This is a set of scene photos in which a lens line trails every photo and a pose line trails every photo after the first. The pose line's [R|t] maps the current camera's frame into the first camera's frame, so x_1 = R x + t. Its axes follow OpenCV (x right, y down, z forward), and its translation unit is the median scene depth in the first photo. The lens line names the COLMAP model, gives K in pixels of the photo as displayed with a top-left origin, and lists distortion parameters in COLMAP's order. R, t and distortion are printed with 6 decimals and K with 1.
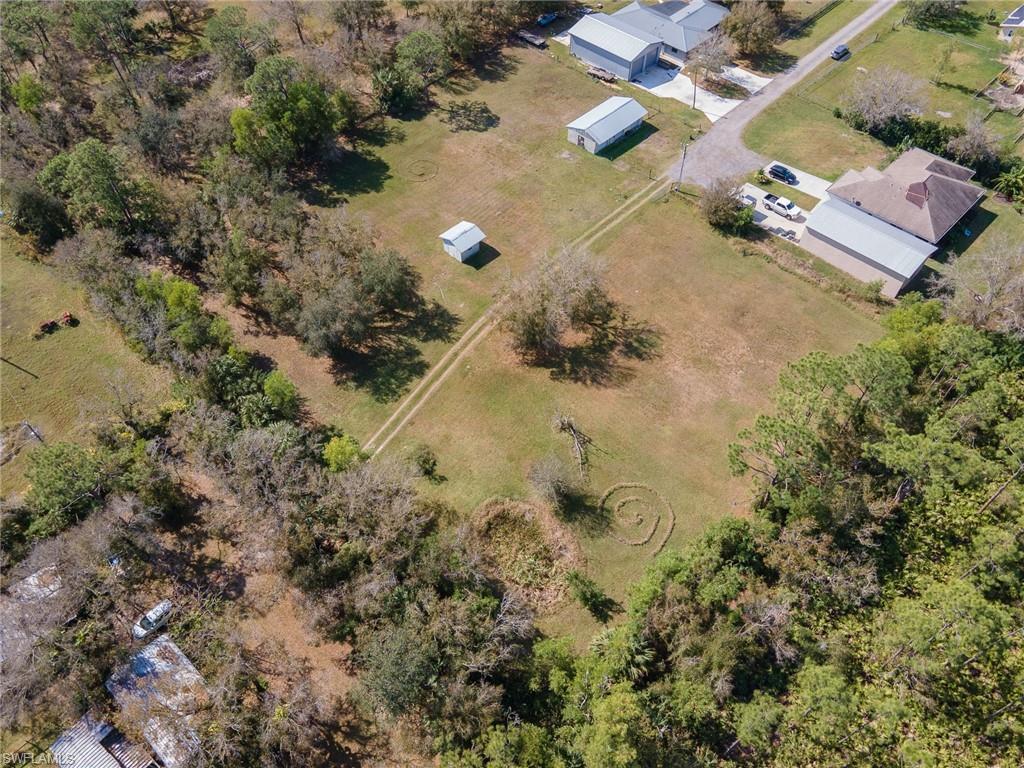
lens RADIAL K [[734.8, 0, 511.1], [0, 734.8, 381.0], [0, 0, 1]] dist [0.033162, 0.022166]
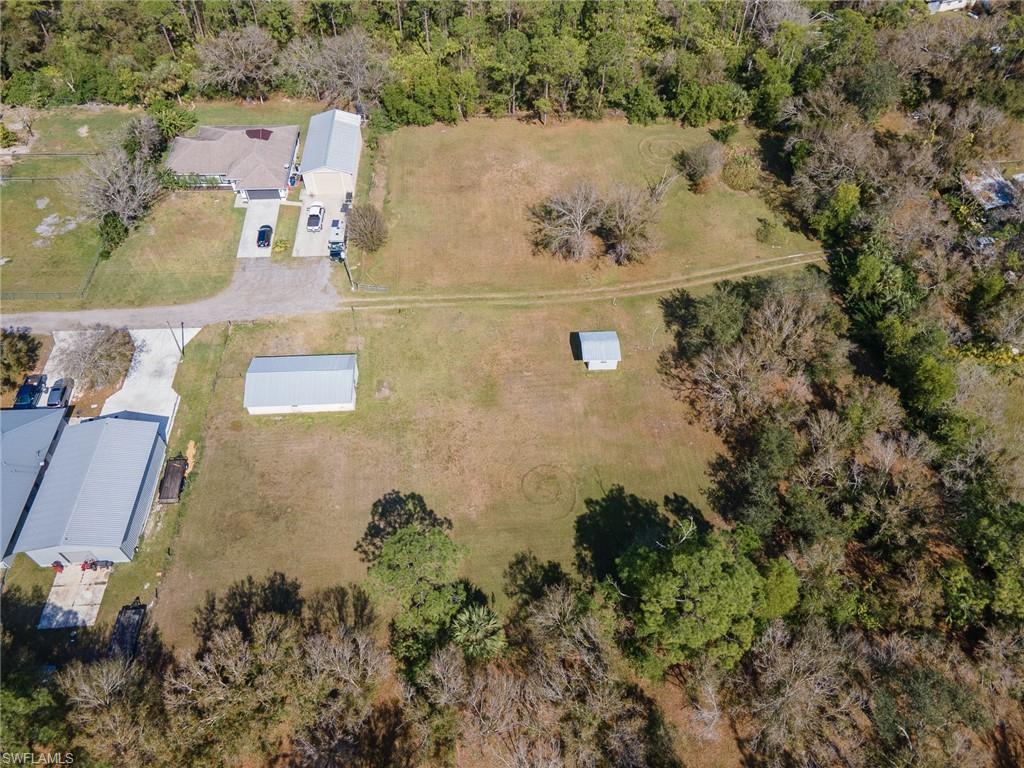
lens RADIAL K [[734.8, 0, 513.2], [0, 734.8, 389.7], [0, 0, 1]] dist [0.033162, 0.022166]
pose [[-0.737037, -0.534788, 0.413253, -0.419491], [0.526678, -0.071295, 0.847070, -1.100083], [-0.423540, 0.841973, 0.334208, 0.869405]]
